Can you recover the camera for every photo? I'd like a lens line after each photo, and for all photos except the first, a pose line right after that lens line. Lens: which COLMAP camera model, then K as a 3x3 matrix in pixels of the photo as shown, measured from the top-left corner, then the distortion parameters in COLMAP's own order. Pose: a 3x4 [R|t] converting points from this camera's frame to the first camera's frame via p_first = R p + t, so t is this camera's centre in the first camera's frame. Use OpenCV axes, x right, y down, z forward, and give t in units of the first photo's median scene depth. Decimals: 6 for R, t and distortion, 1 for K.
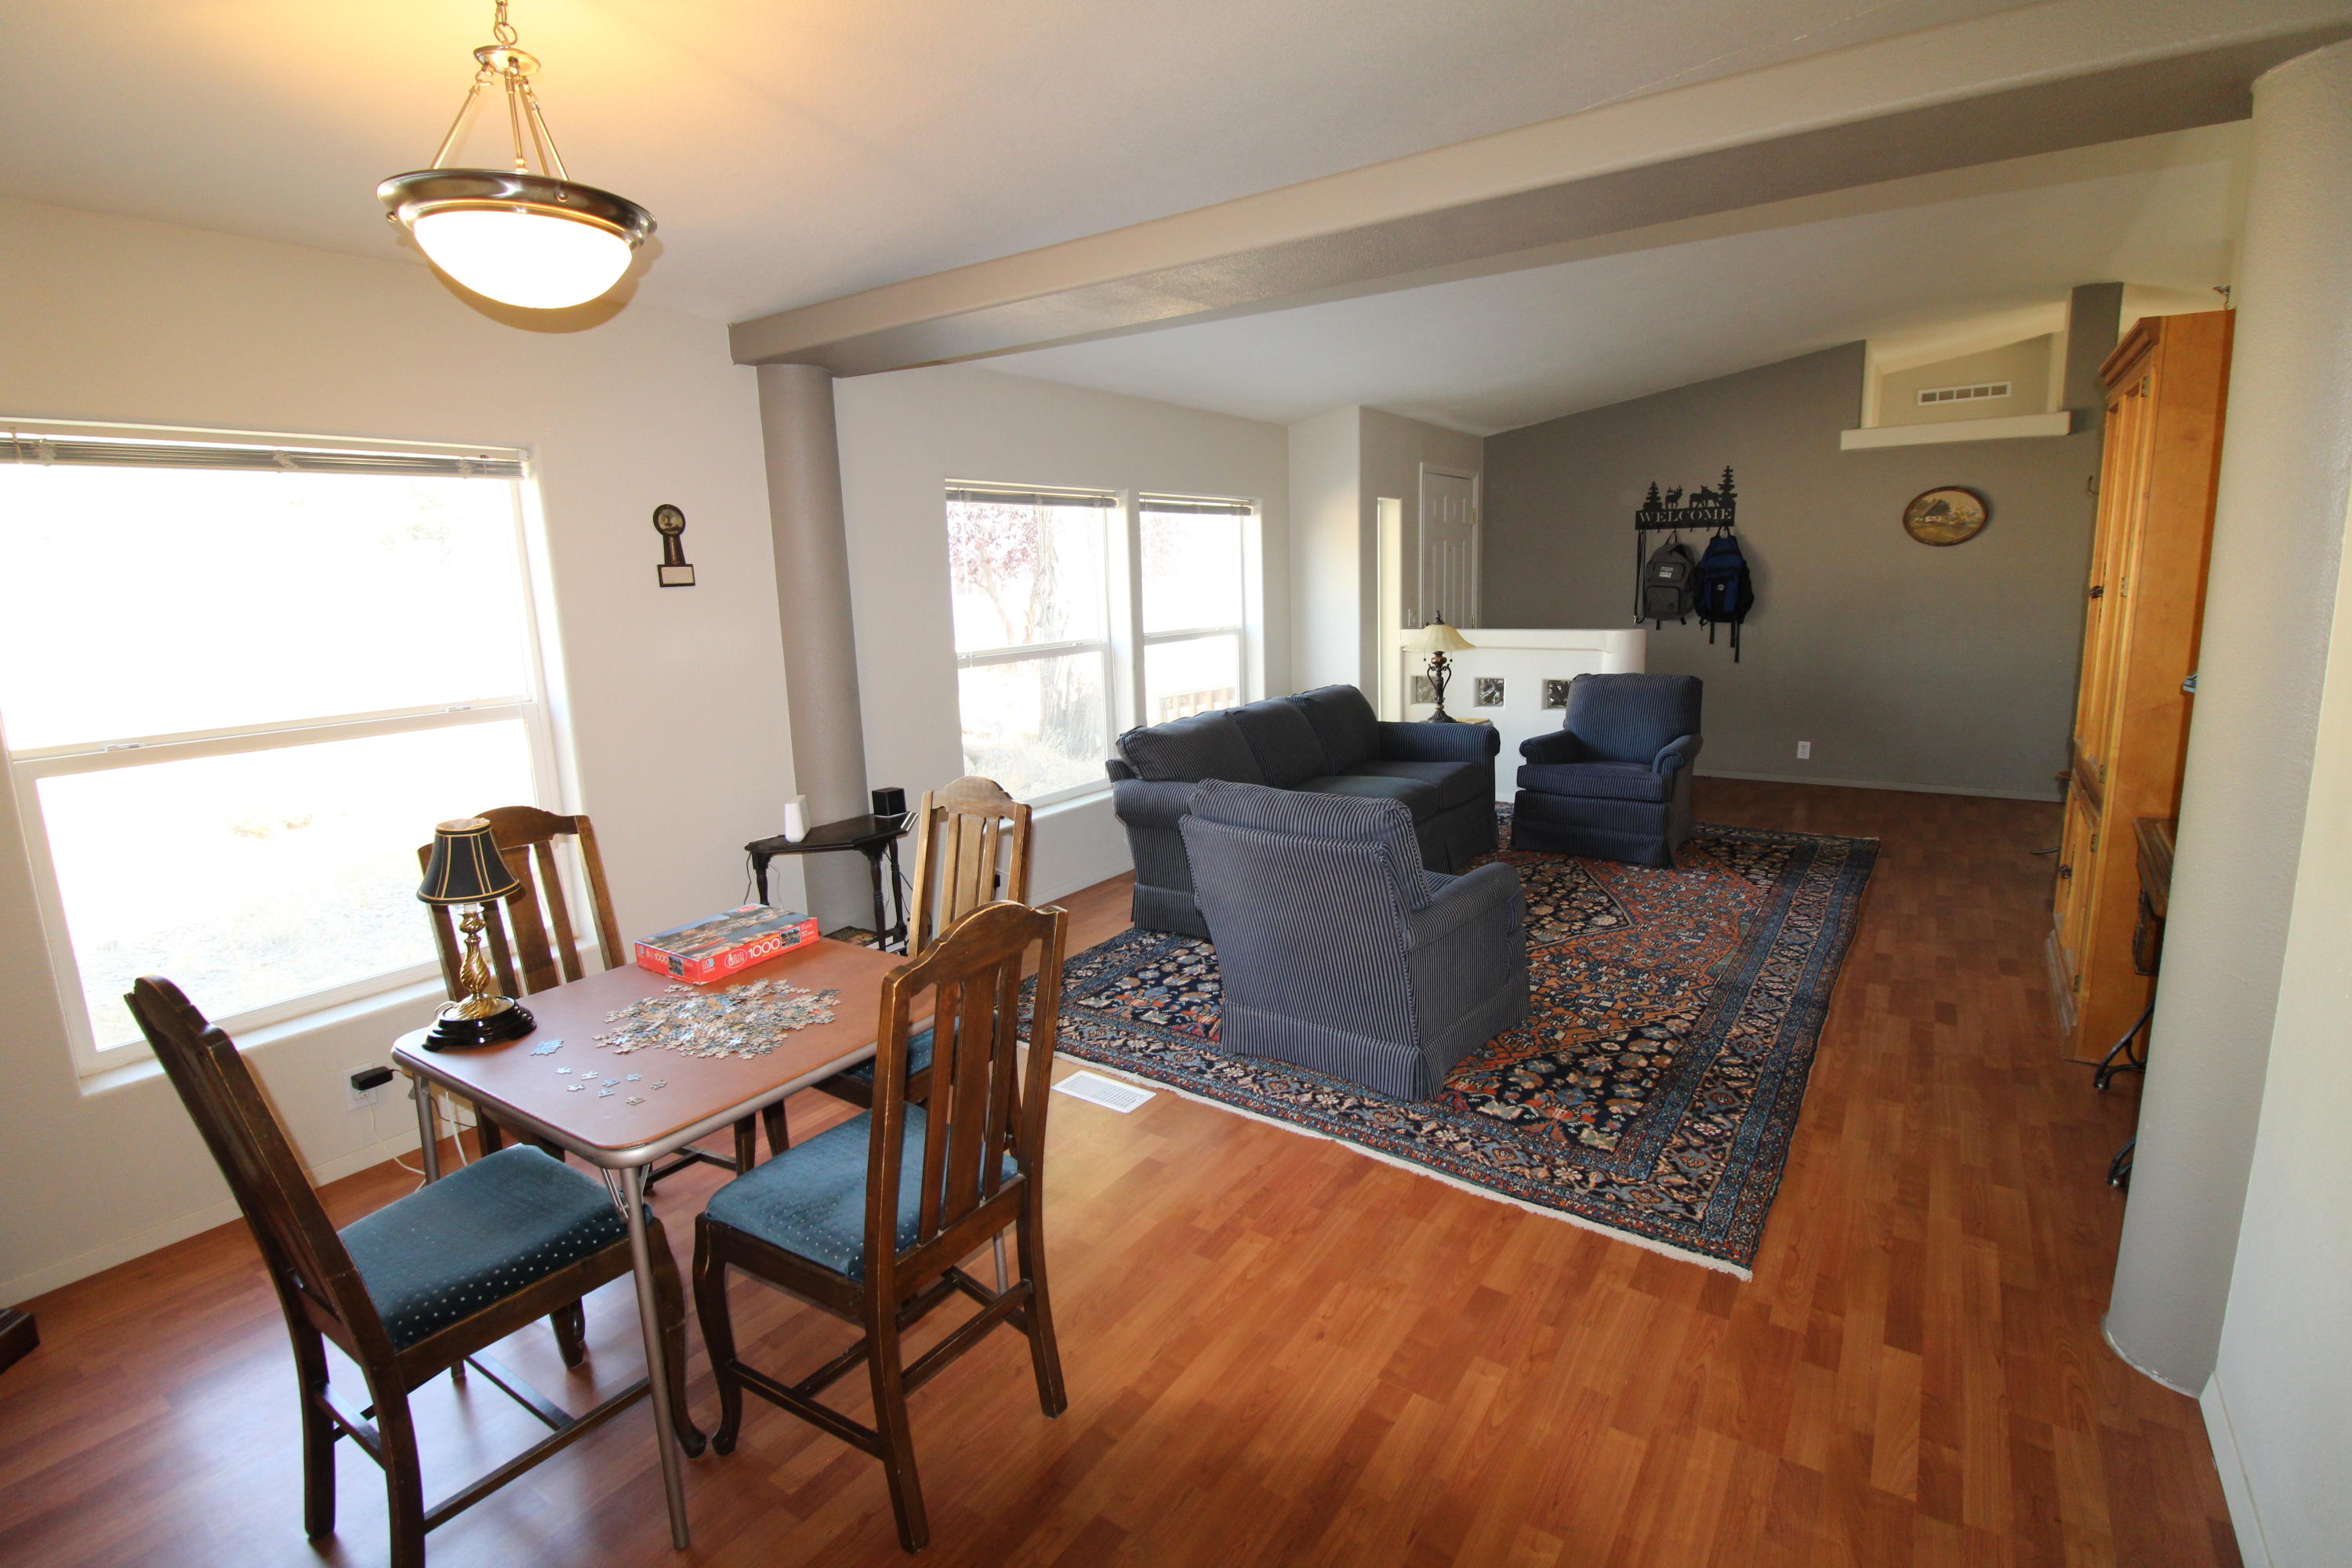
lens RADIAL K [[1127.8, 0, 1184.0], [0, 1127.8, 791.5], [0, 0, 1]] dist [-0.008575, -0.008412]
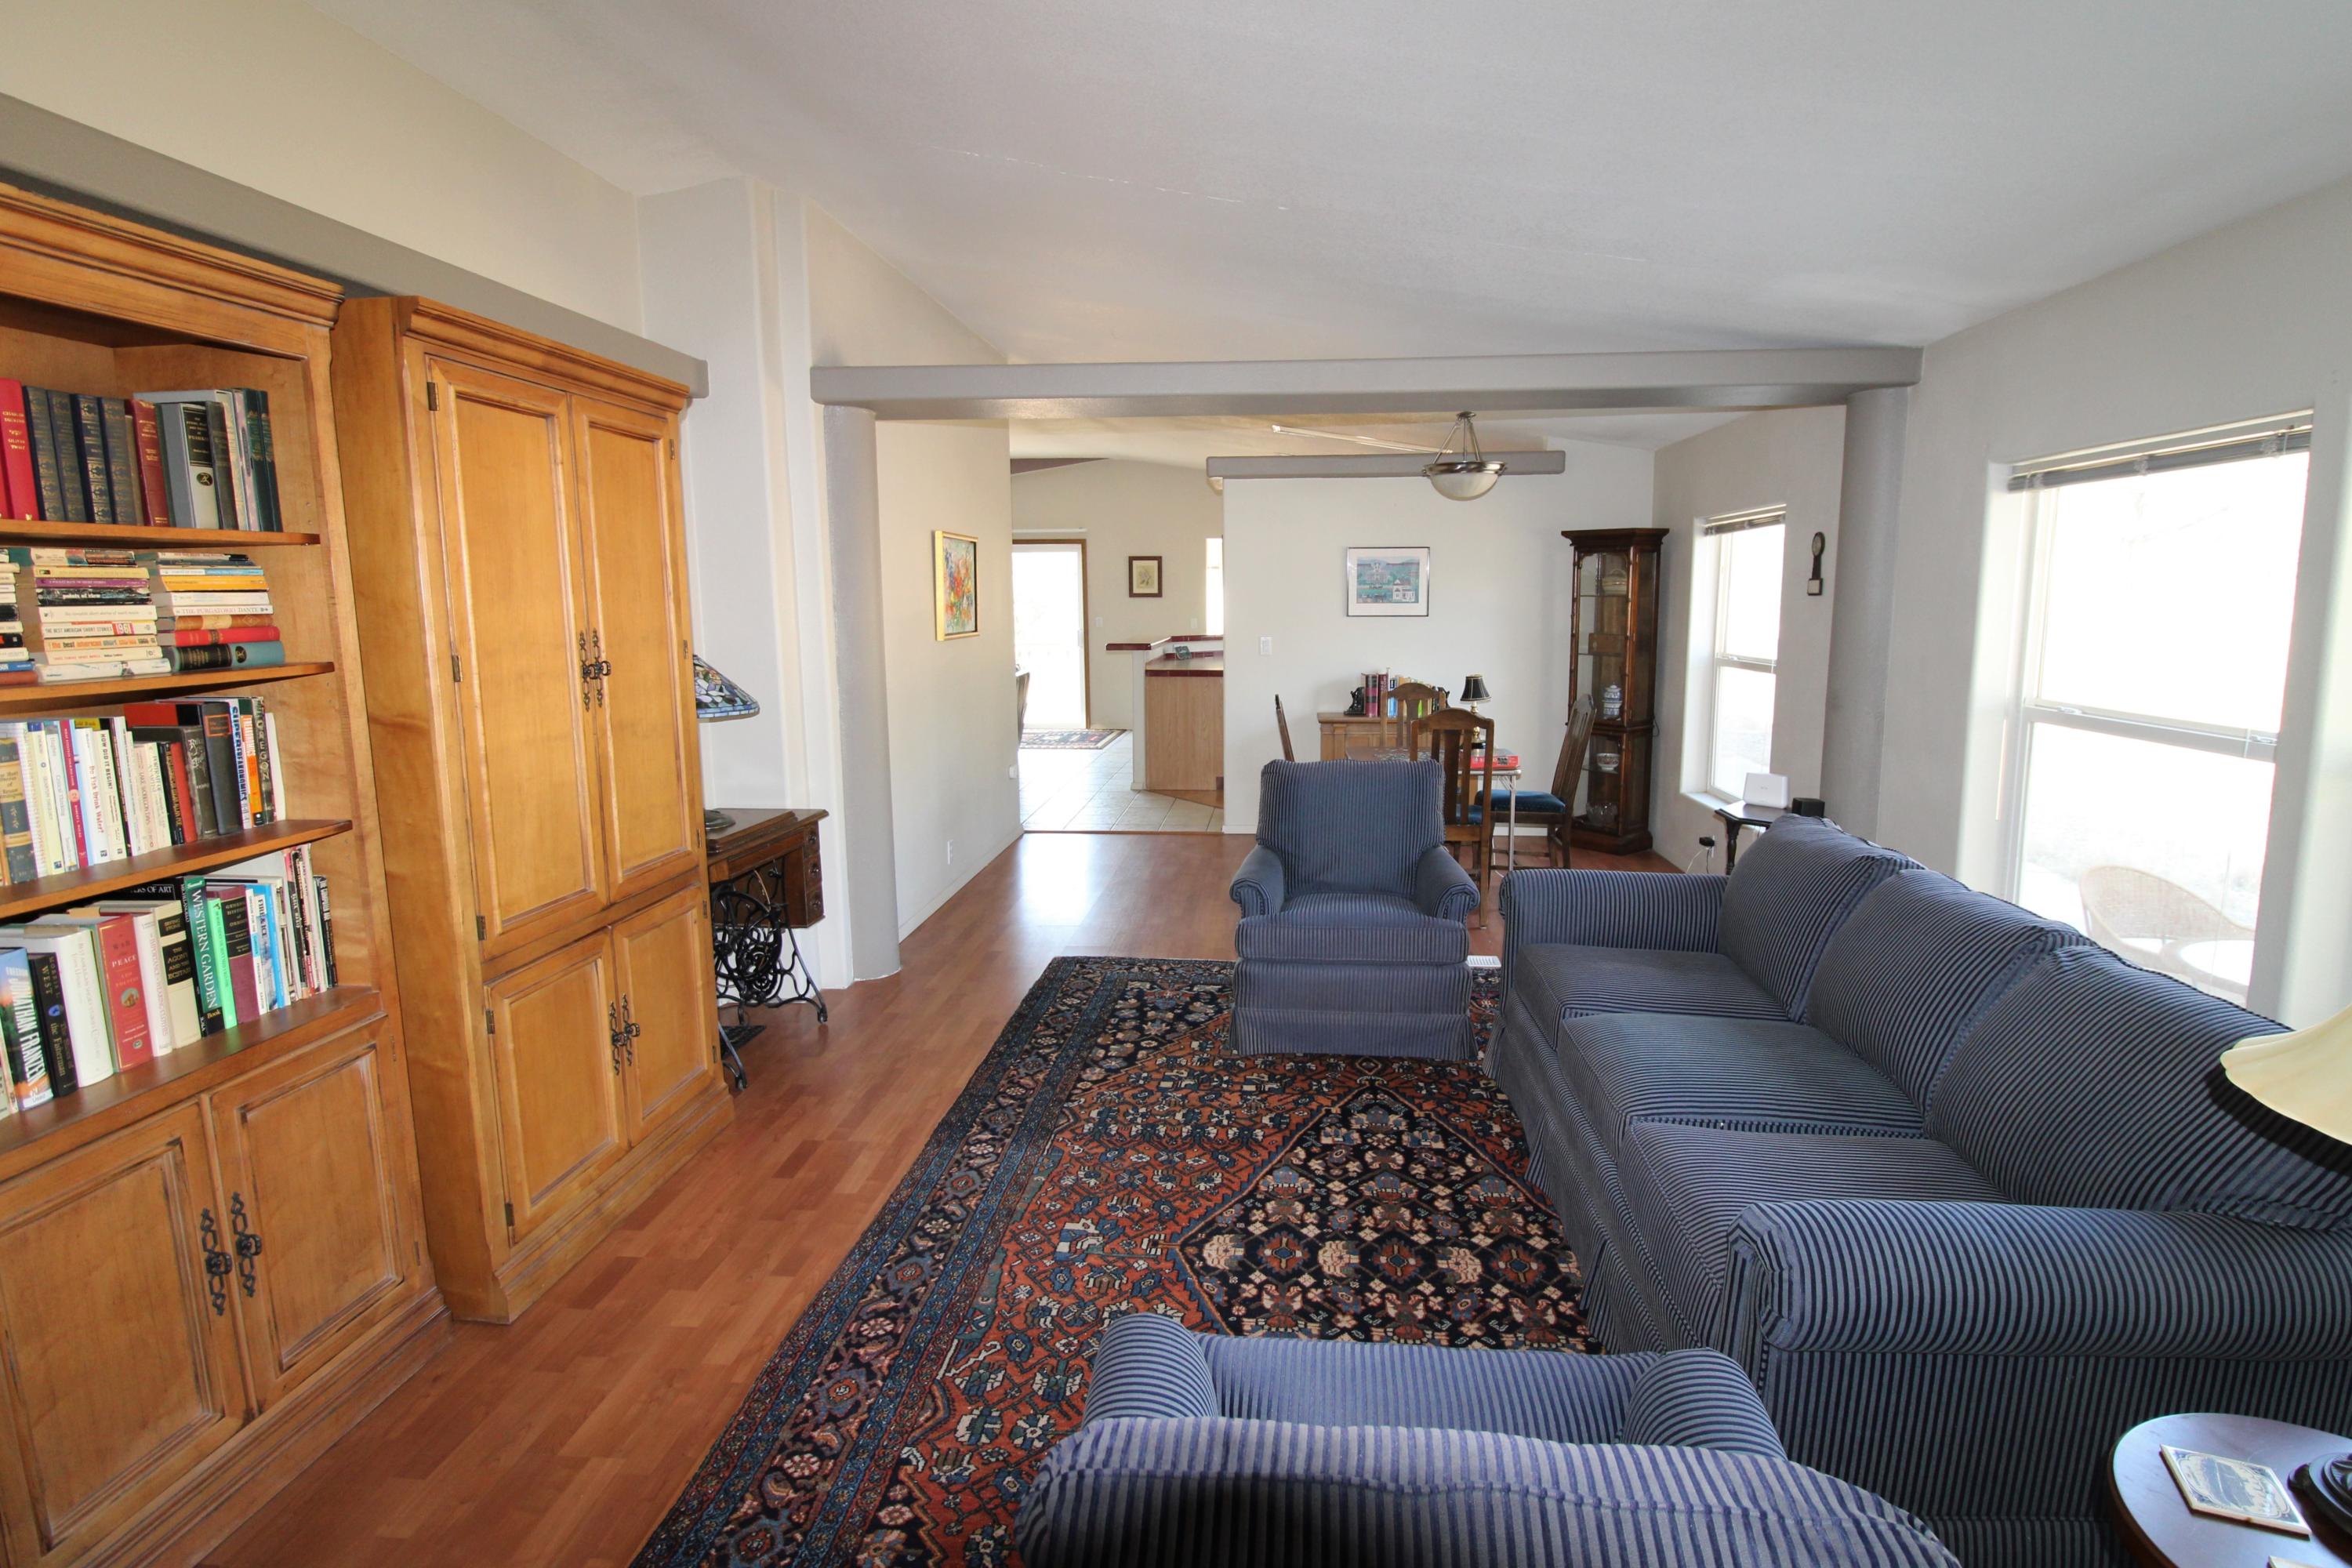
lens RADIAL K [[1127.8, 0, 1179.4], [0, 1127.8, 793.0], [0, 0, 1]] dist [-0.008575, -0.008412]
pose [[-0.878951, 0.117116, -0.462308, 0.721464], [-0.057218, 0.936480, 0.346022, -0.333749], [0.473467, 0.330589, -0.816419, 1.586148]]
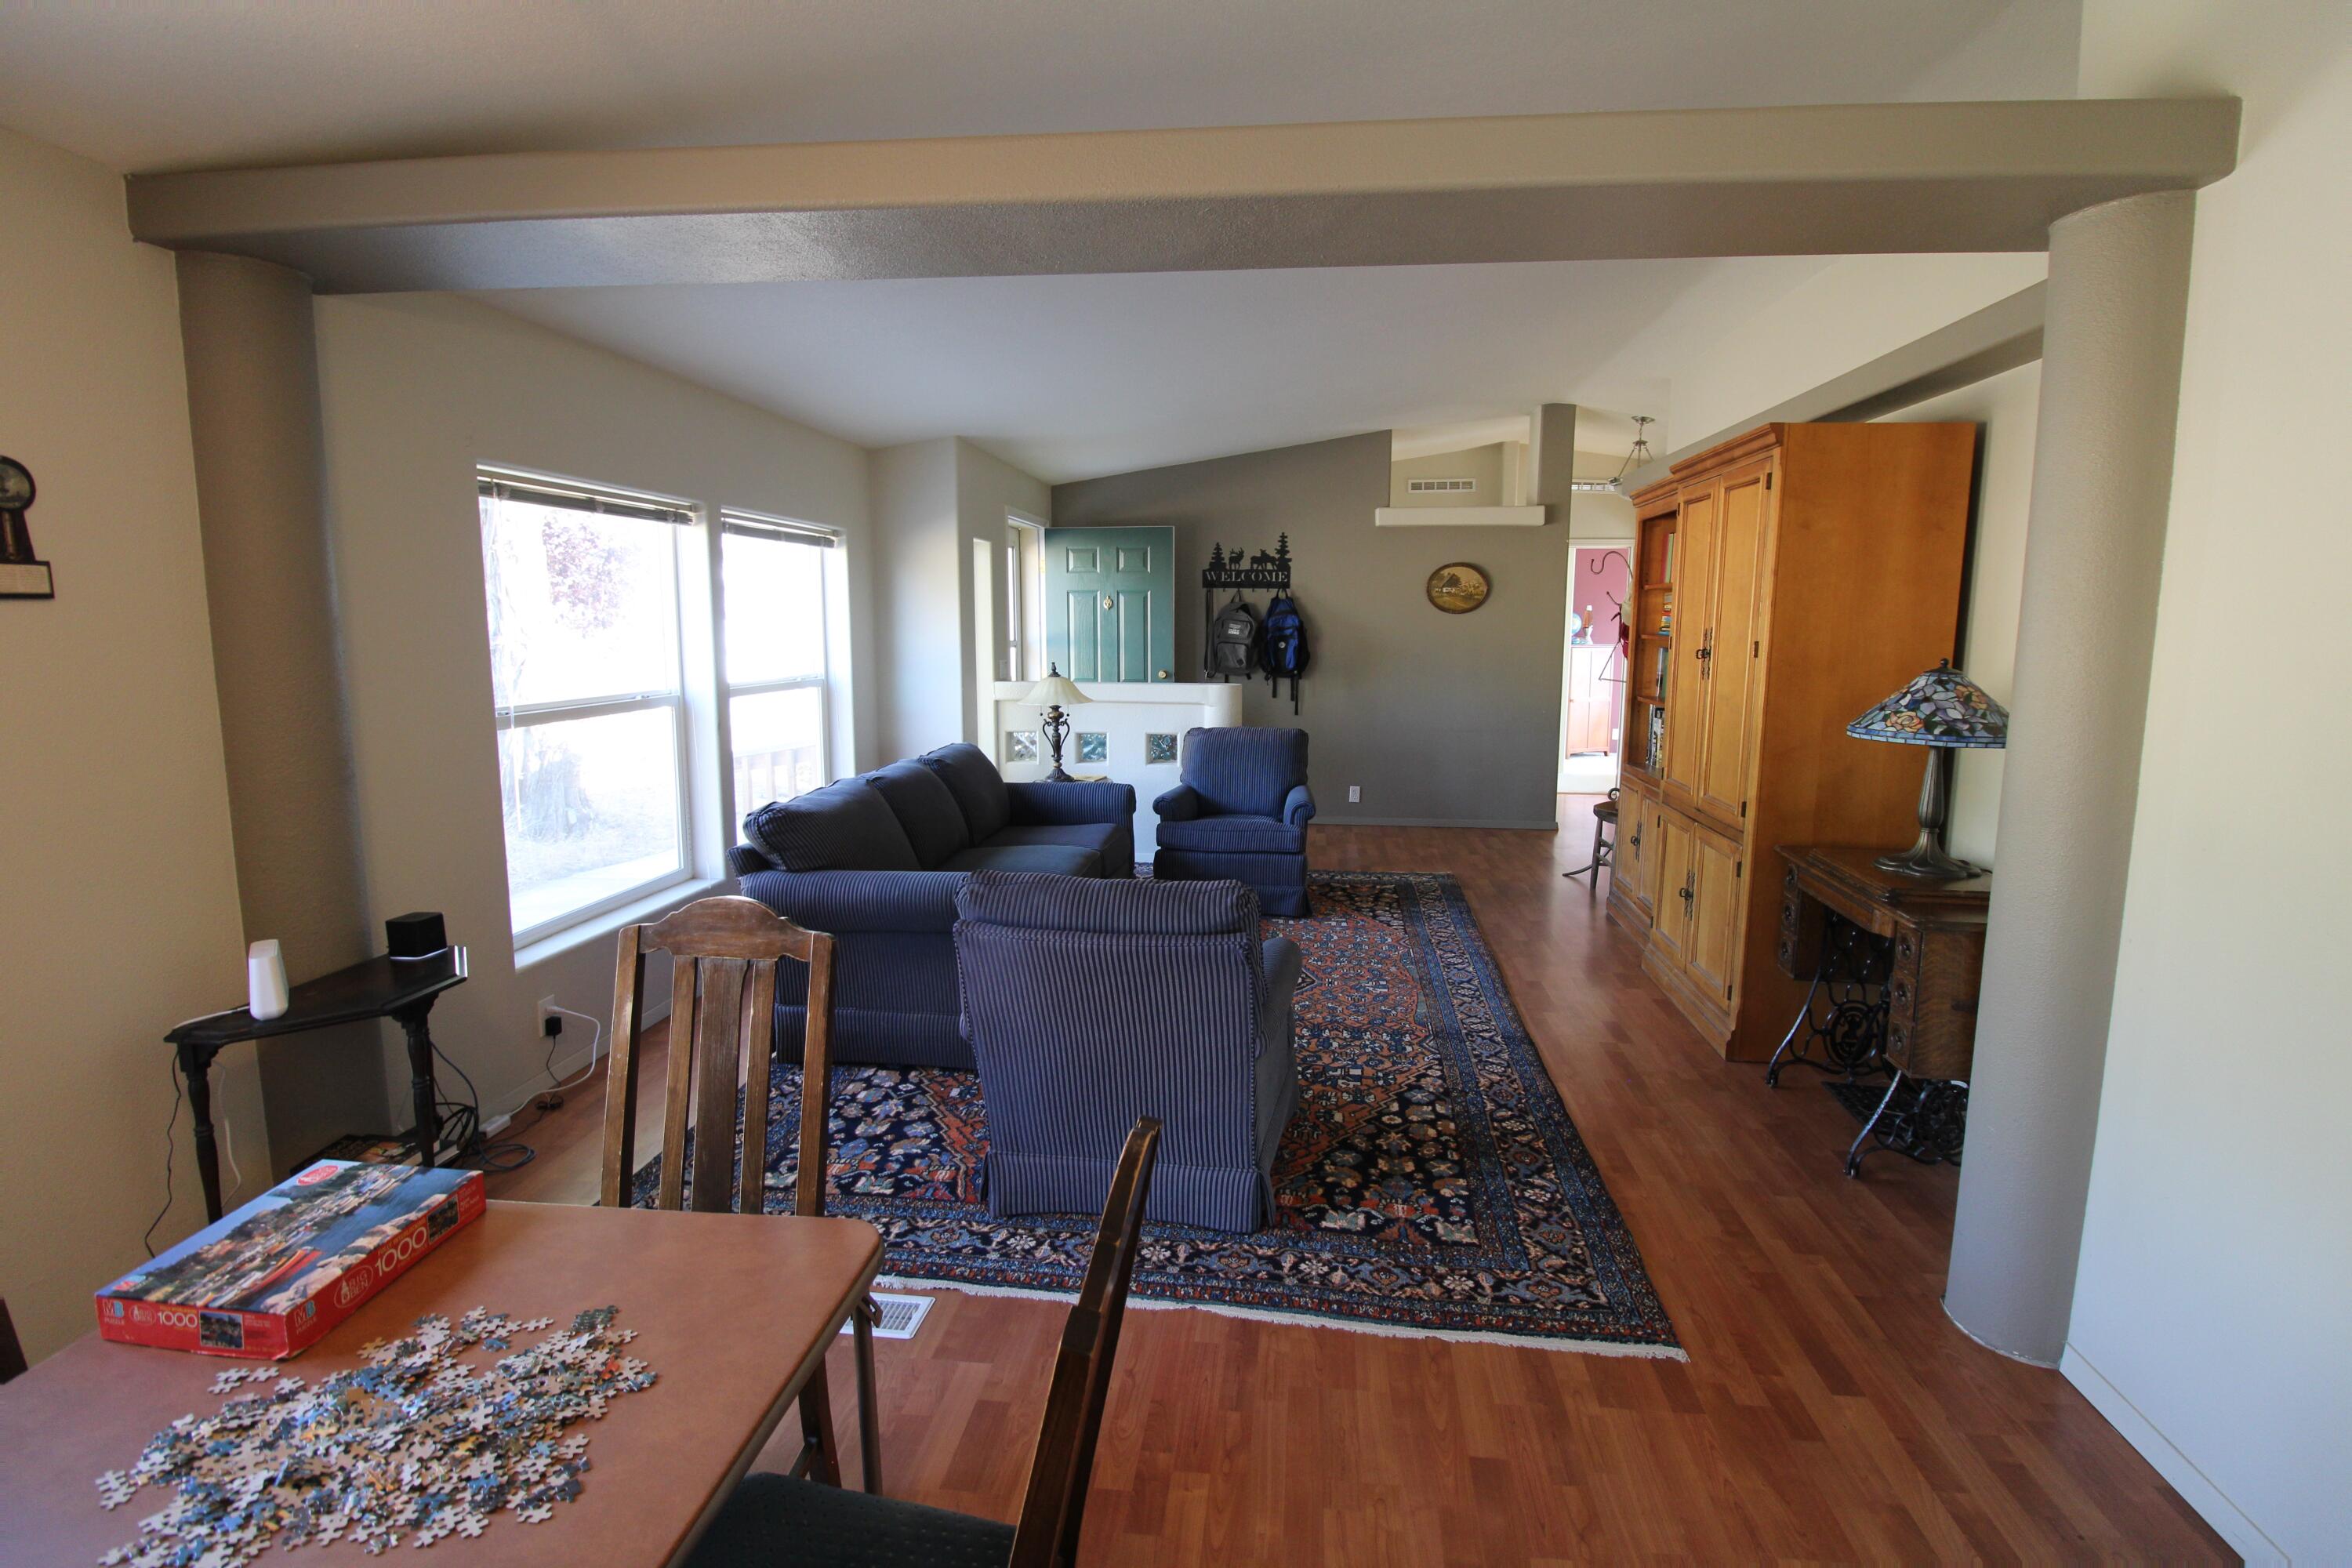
lens RADIAL K [[1127.8, 0, 1227.0], [0, 1127.8, 773.8], [0, 0, 1]] dist [-0.008575, -0.008412]
pose [[0.869443, -0.031442, 0.493032, -0.173811], [0.062000, 0.997027, -0.045752, -0.025605], [-0.490128, 0.070347, 0.868807, 0.193000]]
